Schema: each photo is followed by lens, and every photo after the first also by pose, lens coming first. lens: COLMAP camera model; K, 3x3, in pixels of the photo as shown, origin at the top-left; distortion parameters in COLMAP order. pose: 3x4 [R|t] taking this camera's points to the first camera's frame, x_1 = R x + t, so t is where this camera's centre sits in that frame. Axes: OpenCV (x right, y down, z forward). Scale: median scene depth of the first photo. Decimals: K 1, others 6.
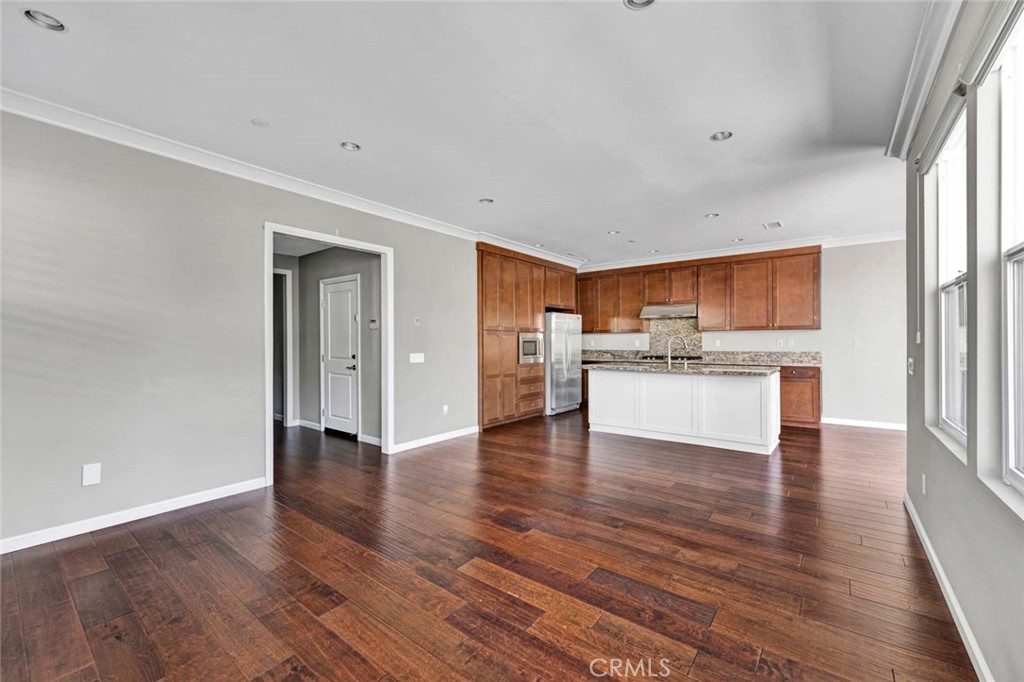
lens RADIAL K [[423.5, 0, 508.3], [0, 423.5, 345.1], [0, 0, 1]] dist [0.016611, 0.000474]
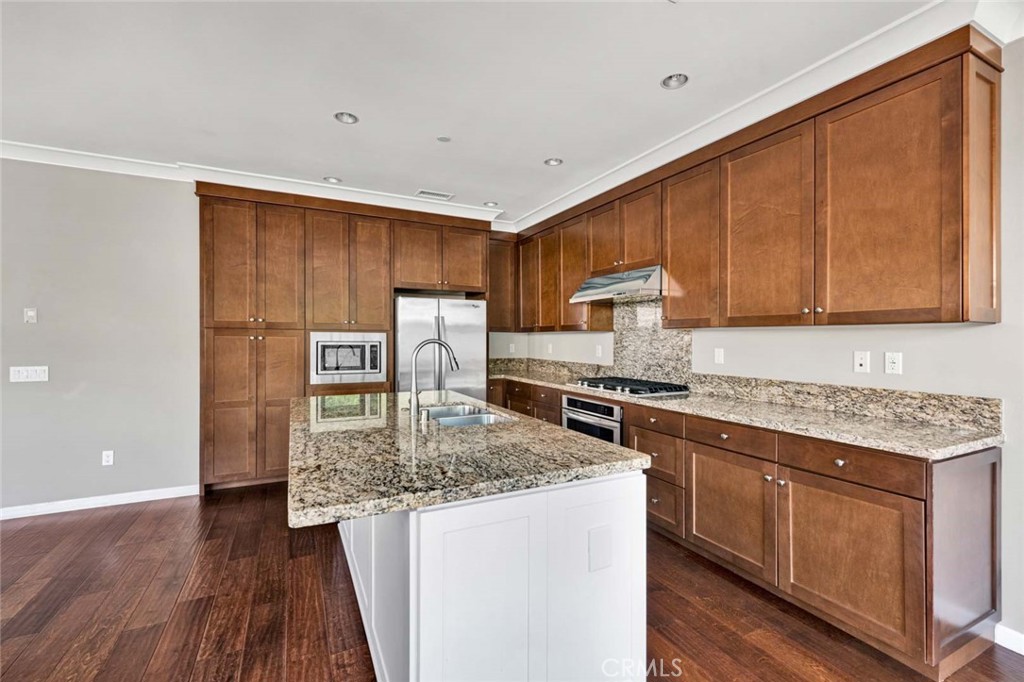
lens RADIAL K [[439.2, 0, 497.5], [0, 439.2, 341.0], [0, 0, 1]] dist [-0.000626, -0.000113]
pose [[0.904573, 0.009745, -0.426208, 0.508834], [-0.010795, 0.999942, -0.000047, -0.018610], [0.426183, 0.004643, 0.904625, 0.536664]]
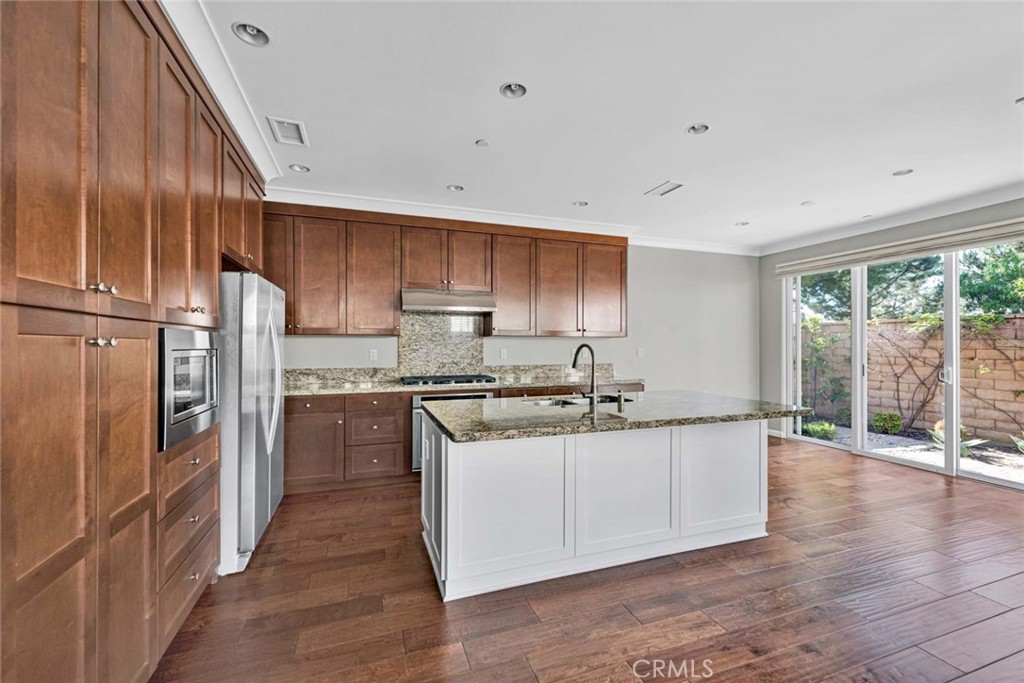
lens RADIAL K [[423.5, 0, 509.0], [0, 423.5, 342.5], [0, 0, 1]] dist [0.016611, 0.000474]
pose [[0.536732, 0.005918, 0.843732, -0.084018], [0.003106, 0.999955, -0.008989, -0.017806], [-0.843747, 0.007445, 0.536690, 0.664972]]
